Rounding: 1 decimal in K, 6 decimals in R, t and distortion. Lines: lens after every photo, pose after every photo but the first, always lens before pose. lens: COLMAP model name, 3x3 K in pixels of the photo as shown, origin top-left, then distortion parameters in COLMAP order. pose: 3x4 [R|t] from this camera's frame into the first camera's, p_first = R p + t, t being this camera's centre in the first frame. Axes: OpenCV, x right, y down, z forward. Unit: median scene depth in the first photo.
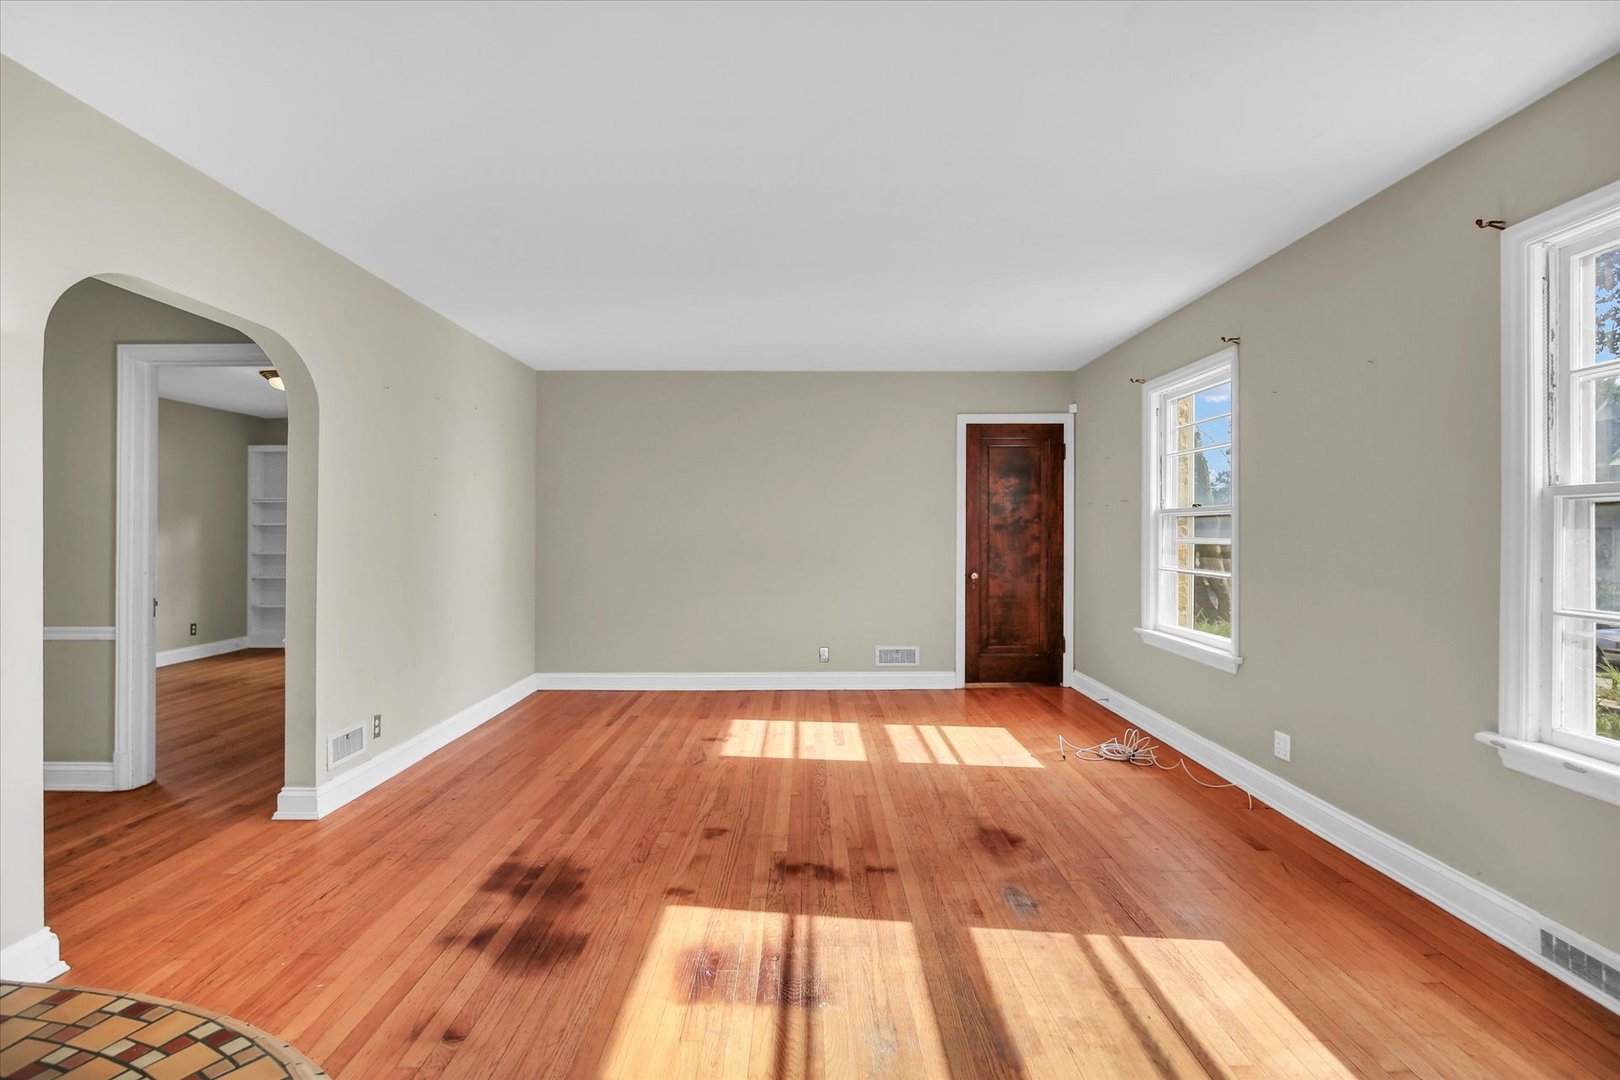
lens RADIAL K [[757.9, 0, 810.9], [0, 757.9, 534.2], [0, 0, 1]] dist [-0.017149, 0.001665]
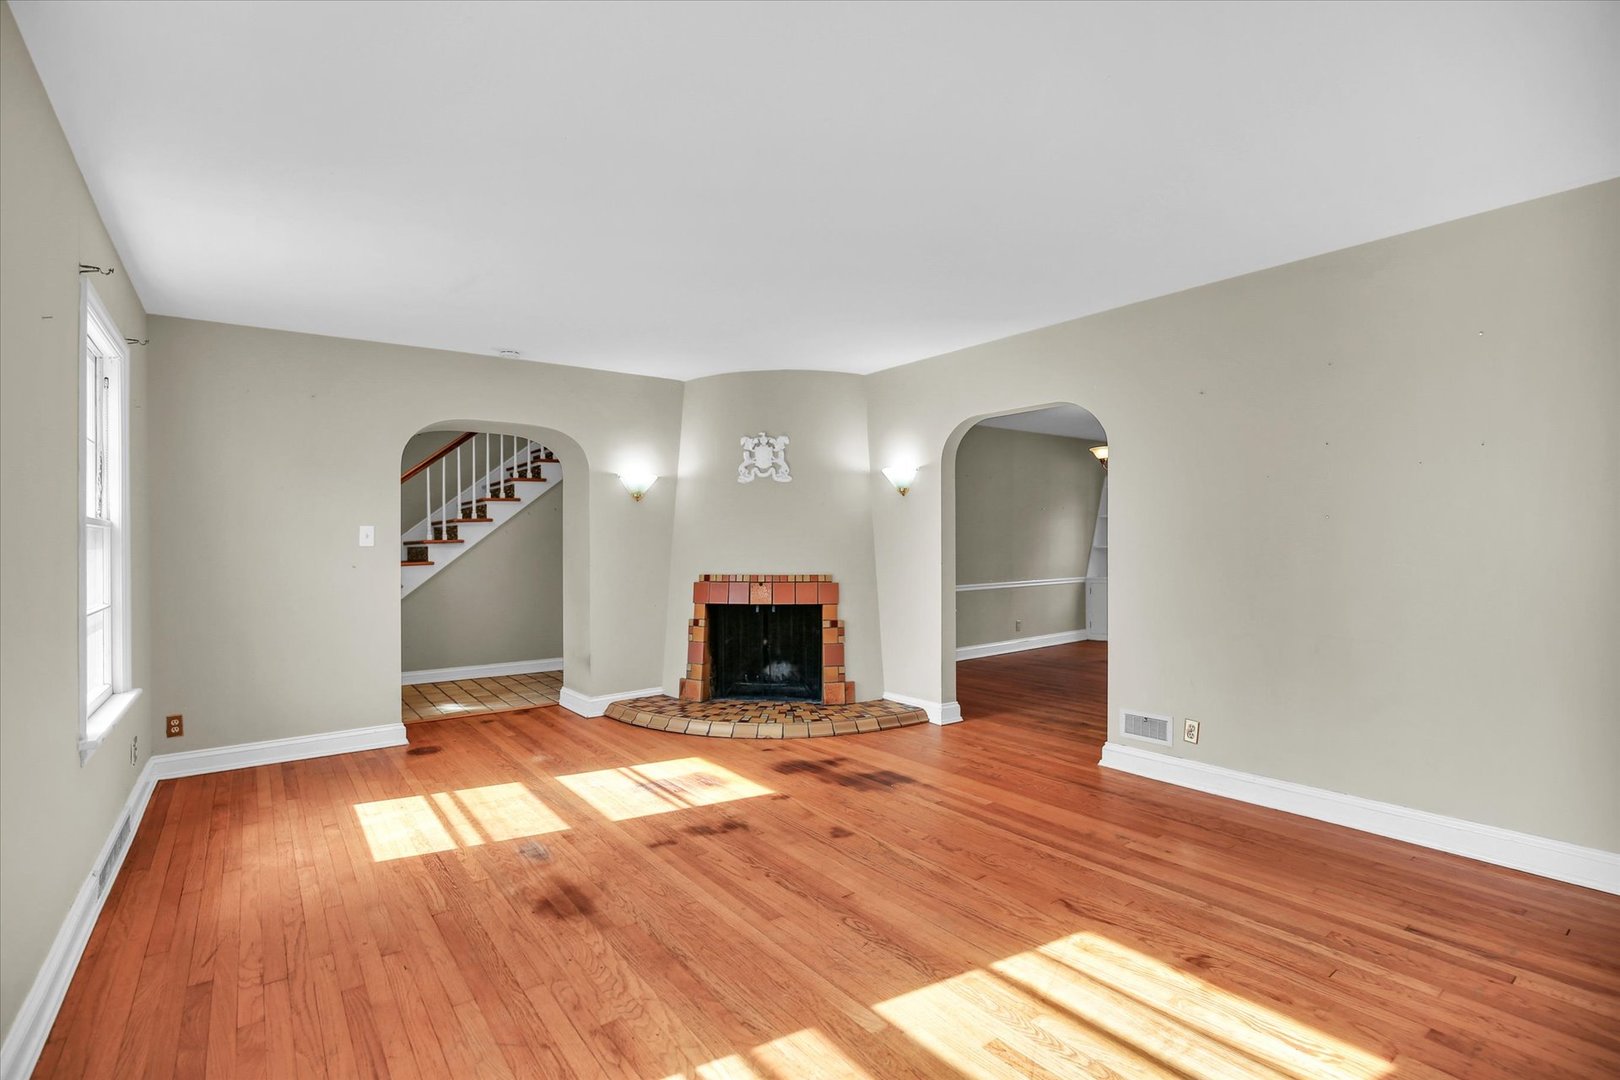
lens RADIAL K [[757.9, 0, 812.3], [0, 757.9, 542.3], [0, 0, 1]] dist [-0.017149, 0.001665]
pose [[-0.798284, 0.007412, -0.602236, 0.624488], [0.008015, 0.999966, 0.001683, -0.005321], [0.602228, -0.003484, -0.798316, 2.159126]]
